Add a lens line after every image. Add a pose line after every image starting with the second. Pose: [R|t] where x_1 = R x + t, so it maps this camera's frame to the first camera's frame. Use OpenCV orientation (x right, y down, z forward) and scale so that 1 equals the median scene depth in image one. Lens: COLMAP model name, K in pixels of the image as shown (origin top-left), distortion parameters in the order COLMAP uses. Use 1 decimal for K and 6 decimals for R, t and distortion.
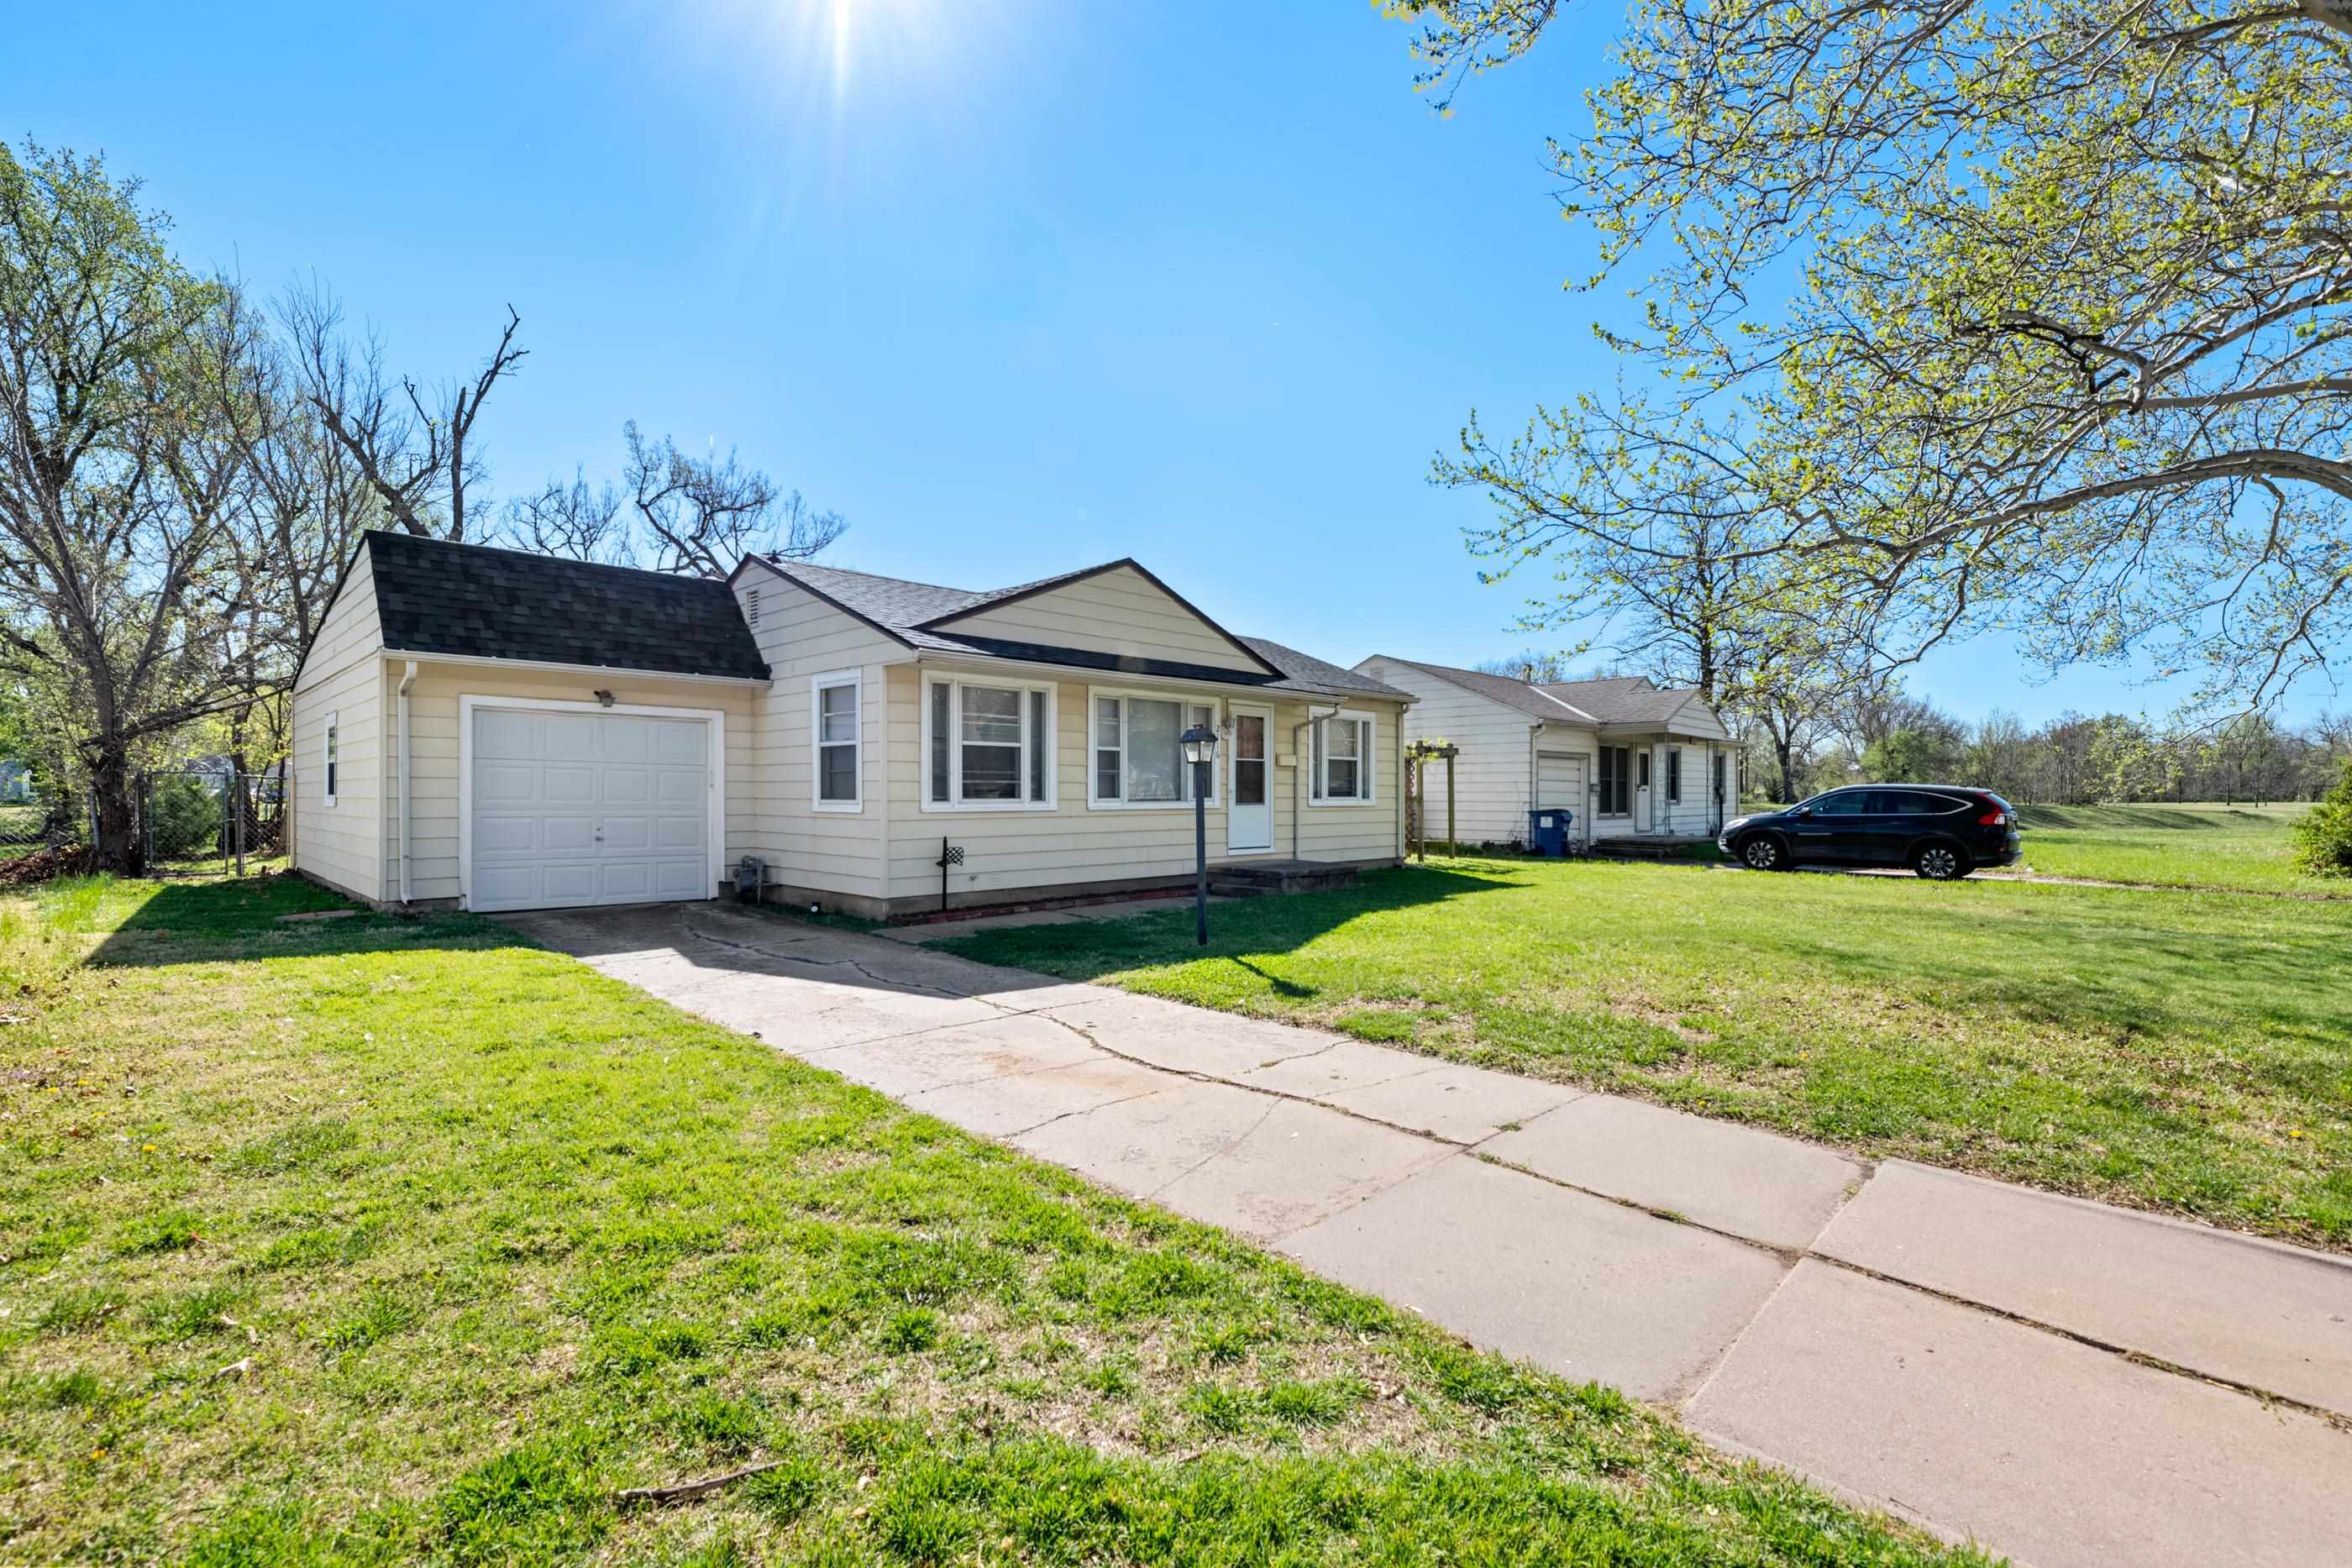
lens RADIAL K [[1005.4, 0, 1176.4], [0, 1005.4, 787.1], [0, 0, 1]] dist [-0.002309, -0.000298]
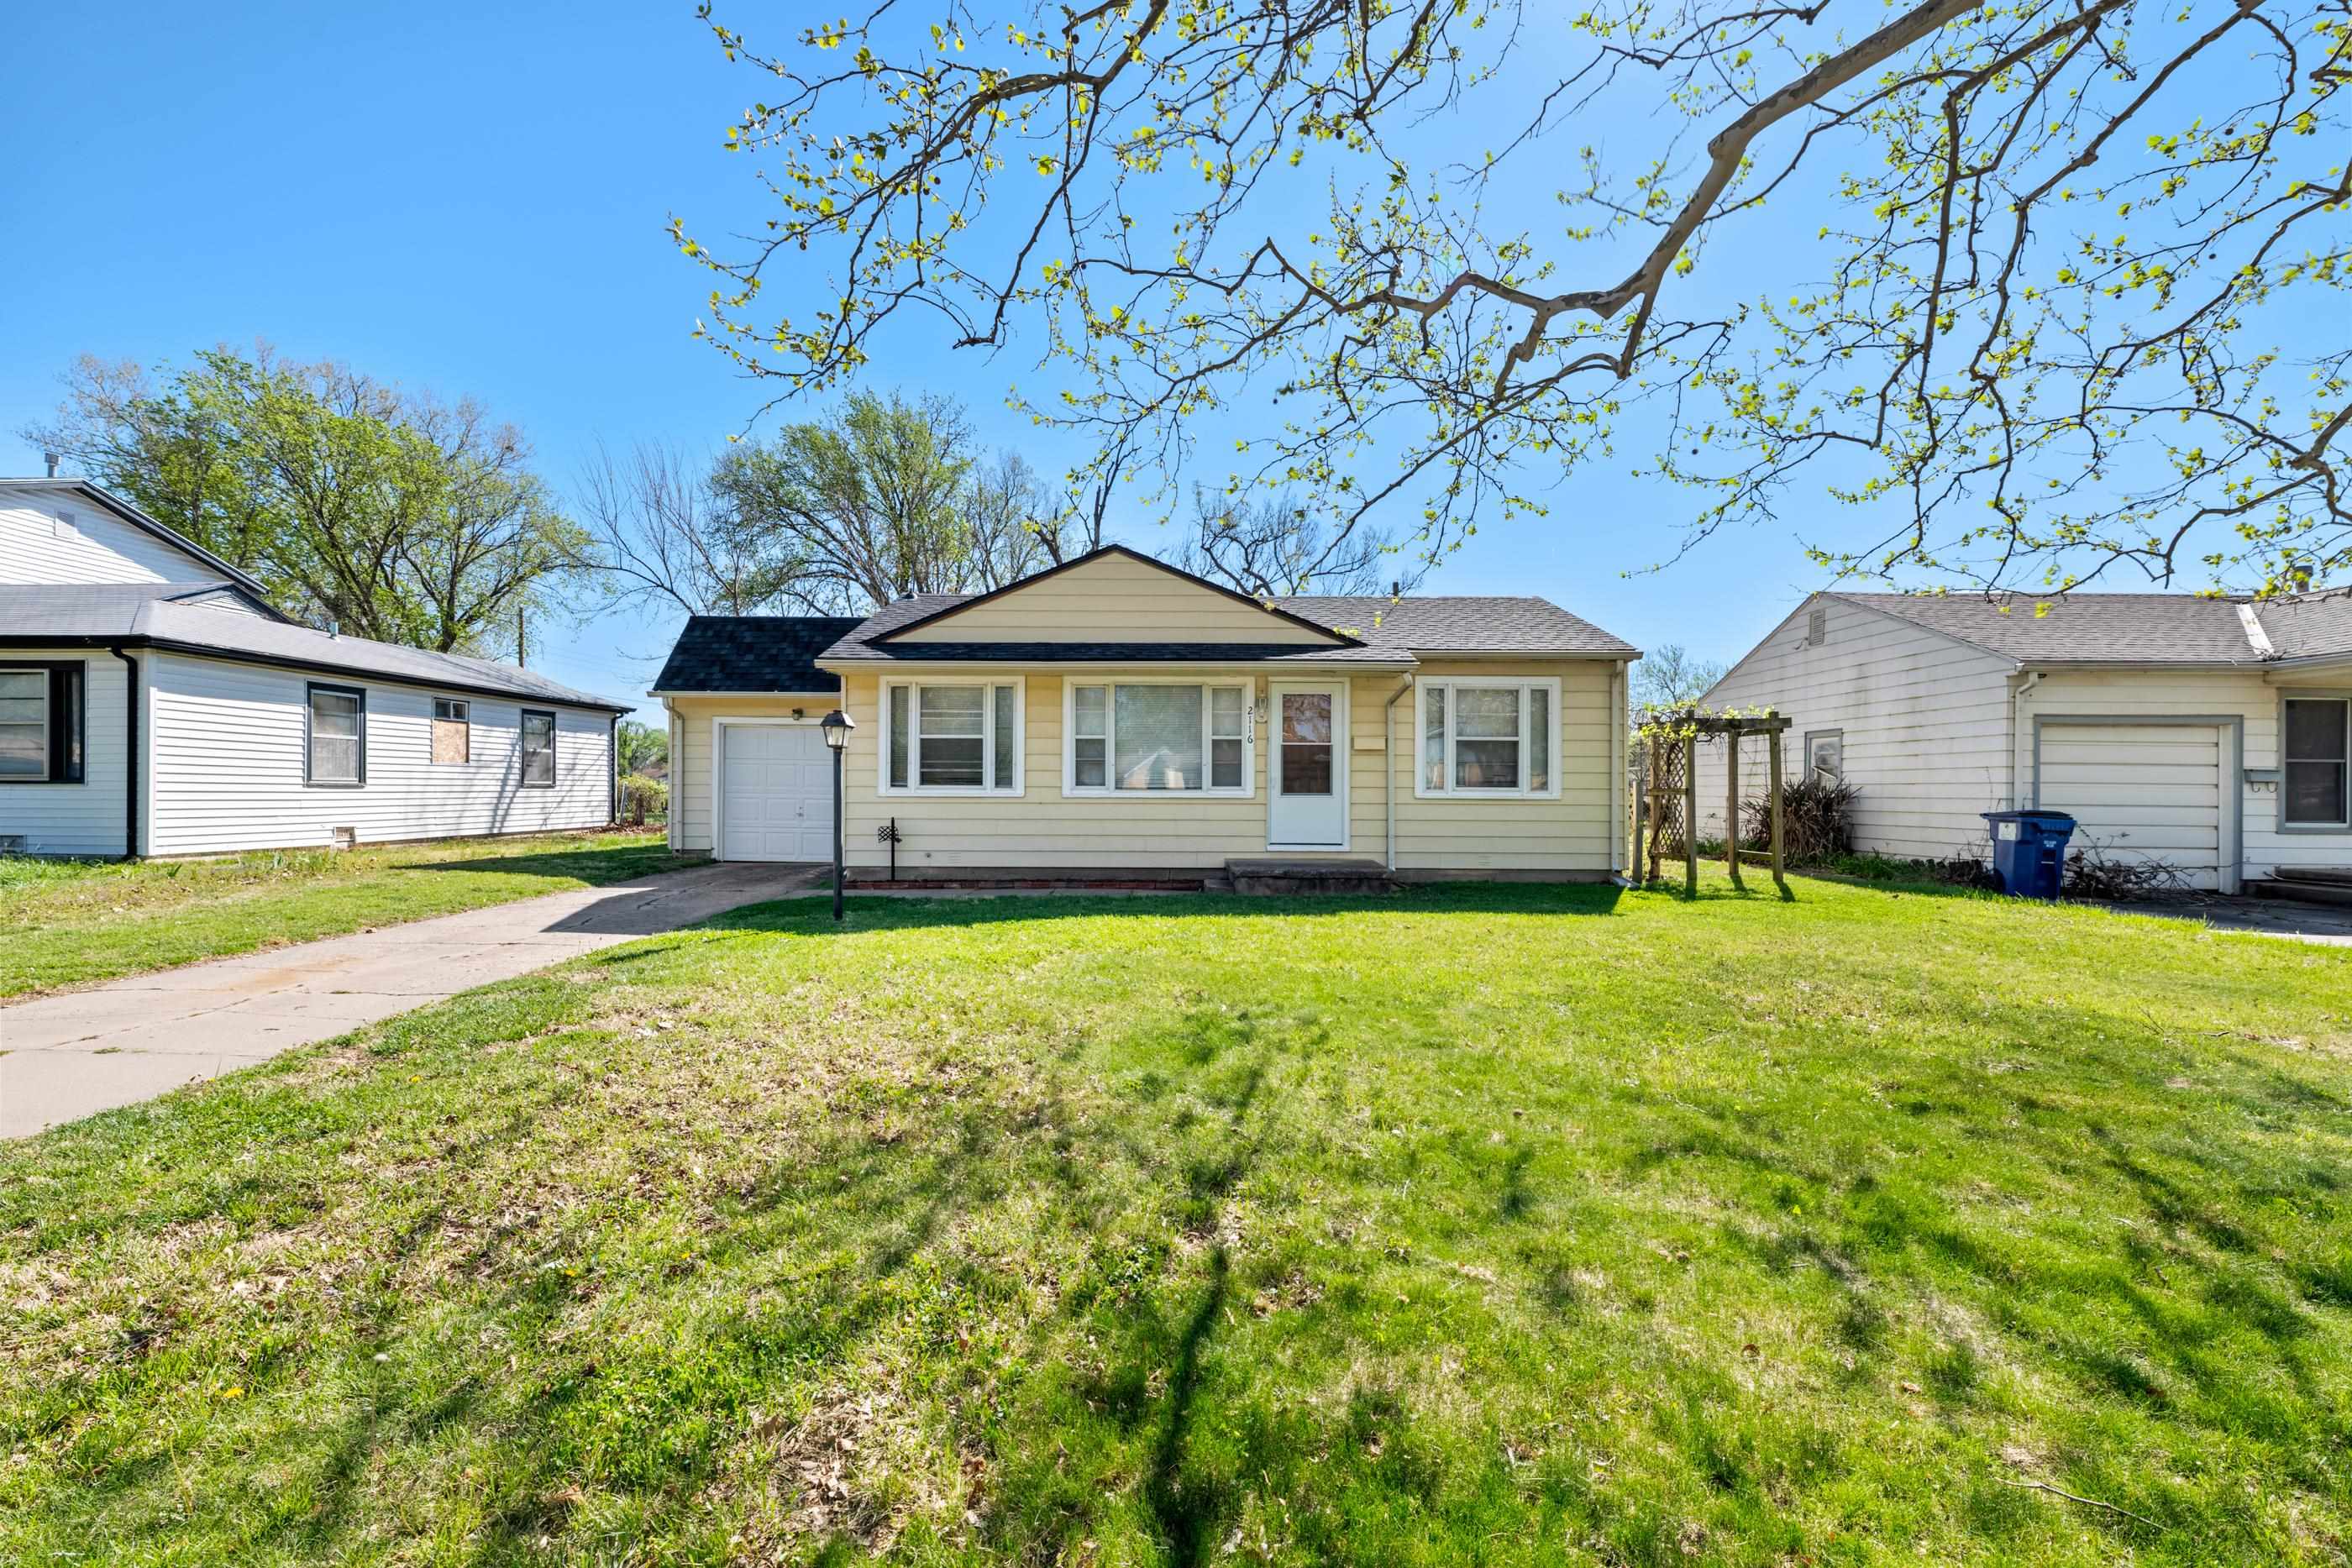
lens RADIAL K [[1005.4, 0, 1187.7], [0, 1005.4, 789.5], [0, 0, 1]] dist [-0.002309, -0.000298]
pose [[0.714257, -0.000445, -0.699883, 0.597535], [0.000769, 1.000000, 0.000149, 0.012180], [0.699883, -0.000644, 0.714257, 0.291741]]
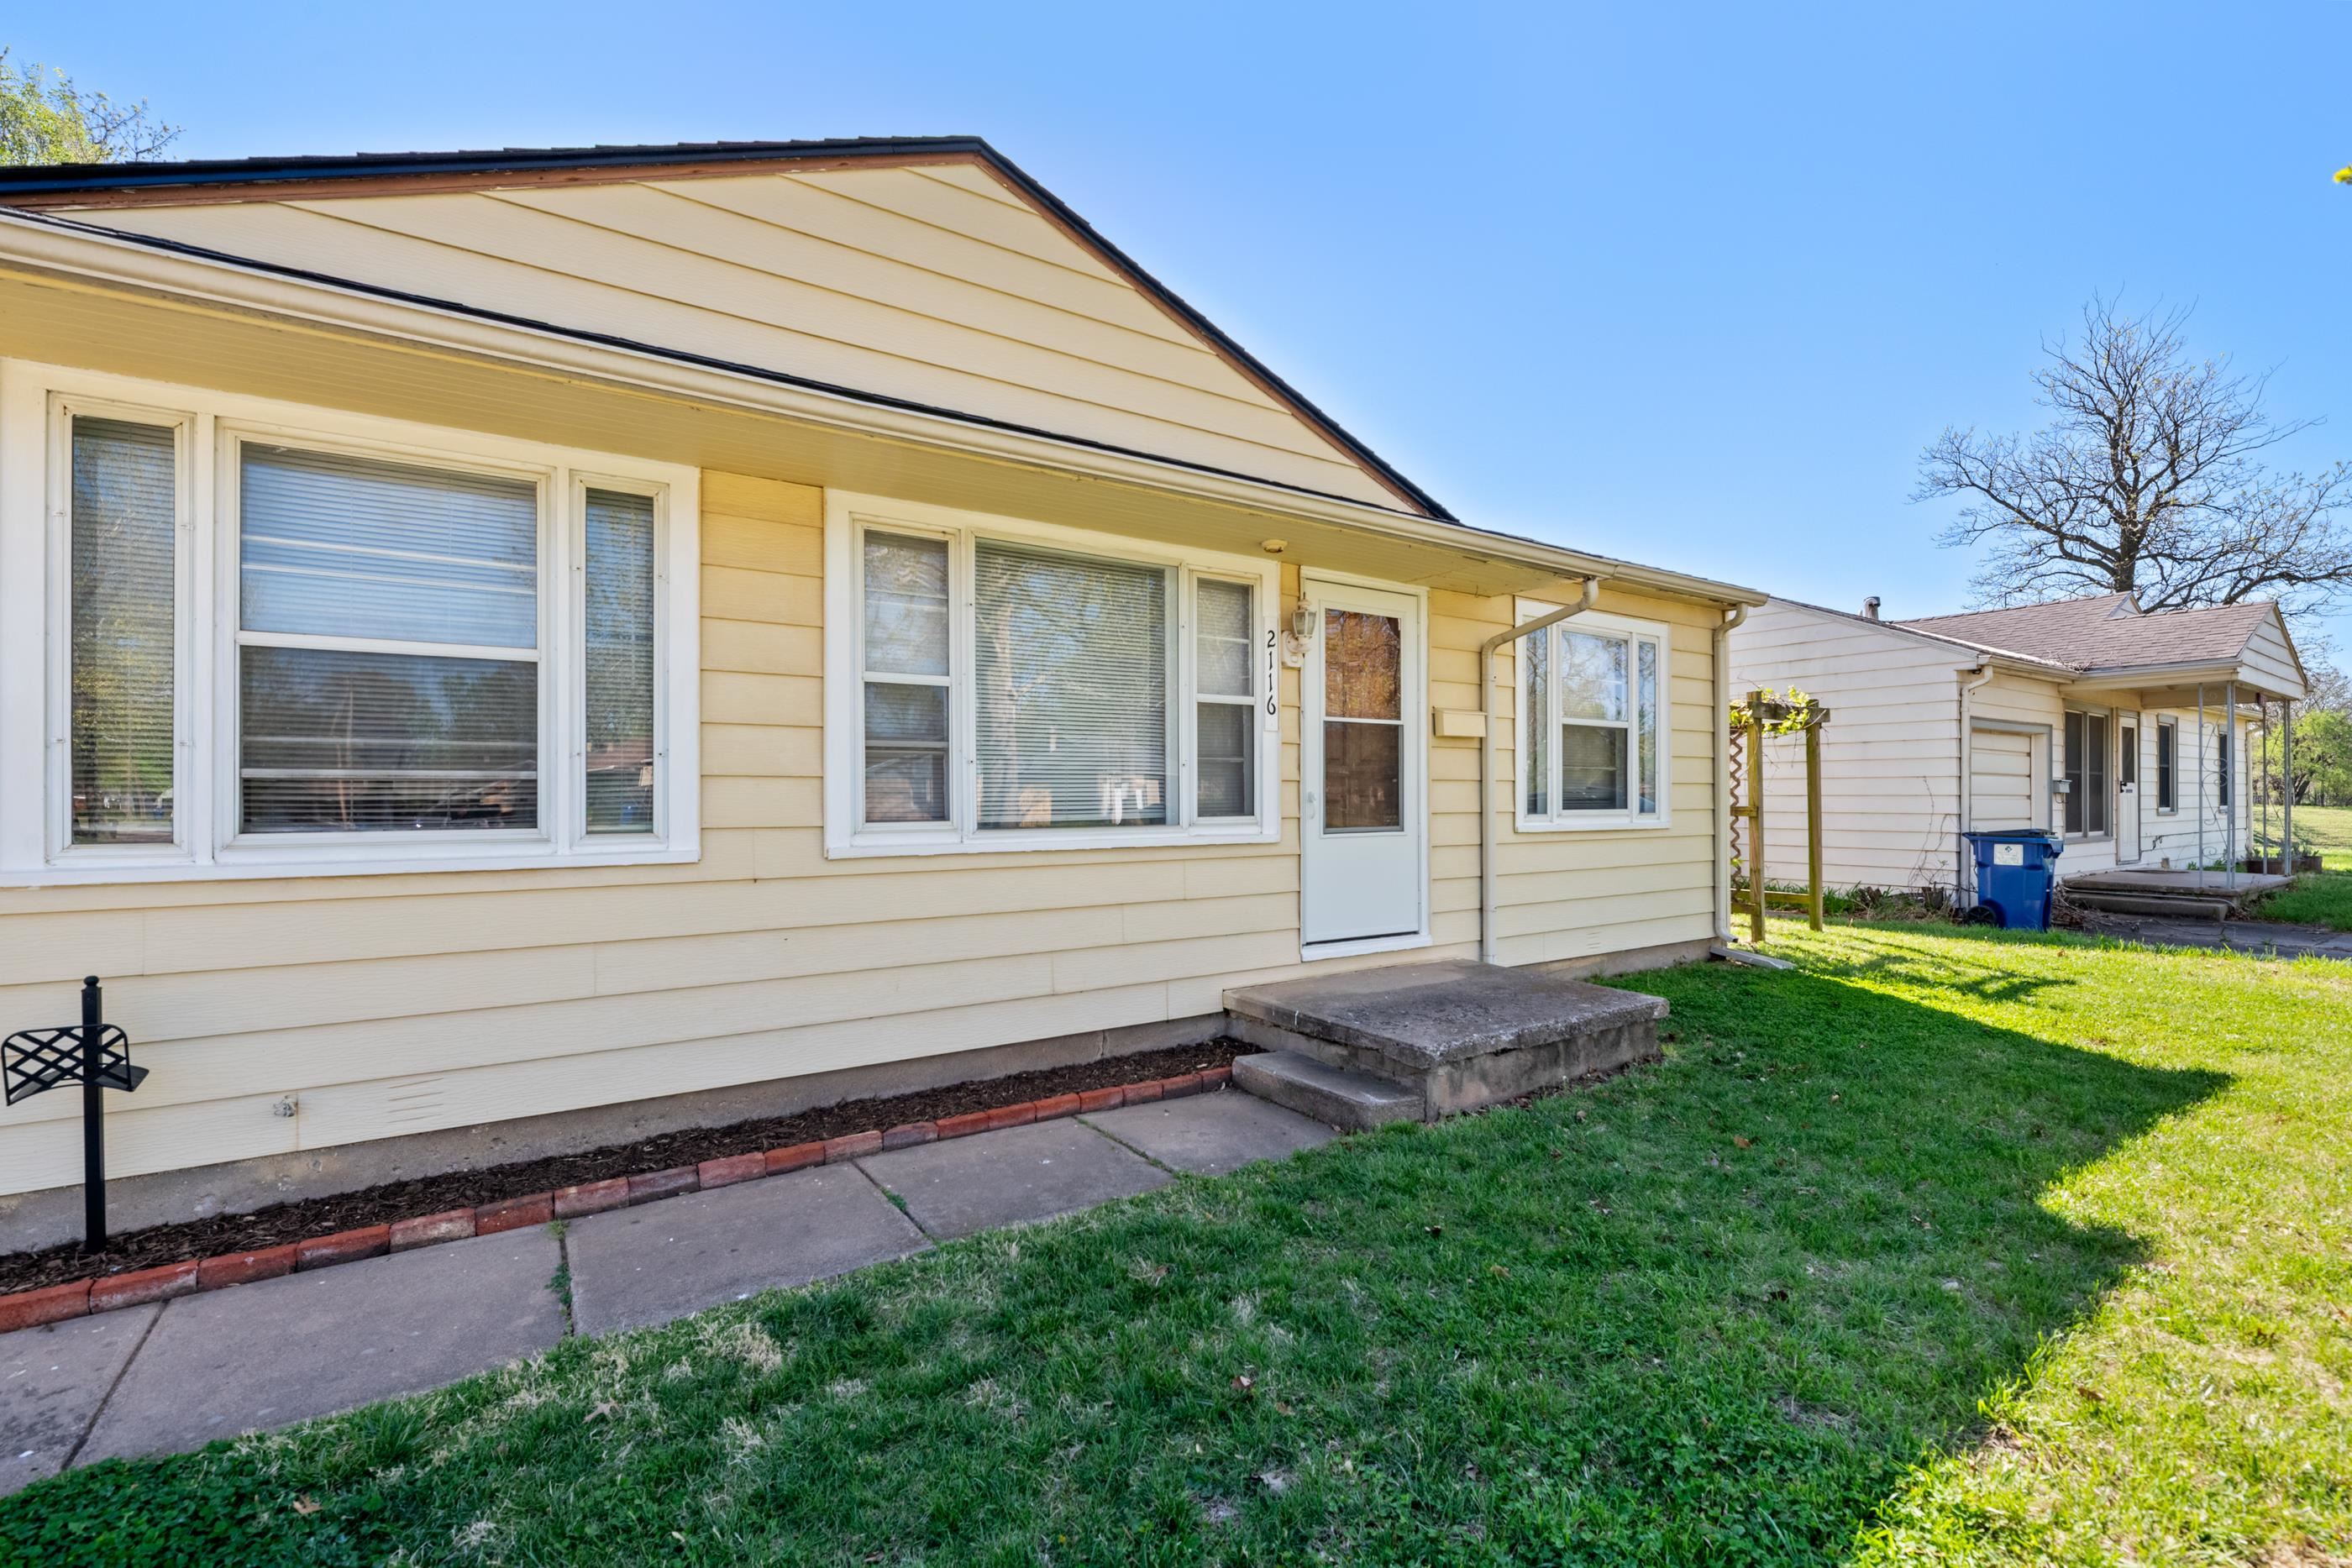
lens RADIAL K [[1005.4, 0, 1176.0], [0, 1005.4, 792.6], [0, 0, 1]] dist [-0.002309, -0.000298]
pose [[0.980318, -0.002247, -0.197411, 0.076866], [0.003186, 0.999985, 0.004436, -0.000256], [0.197398, -0.004978, 0.980311, 0.571790]]
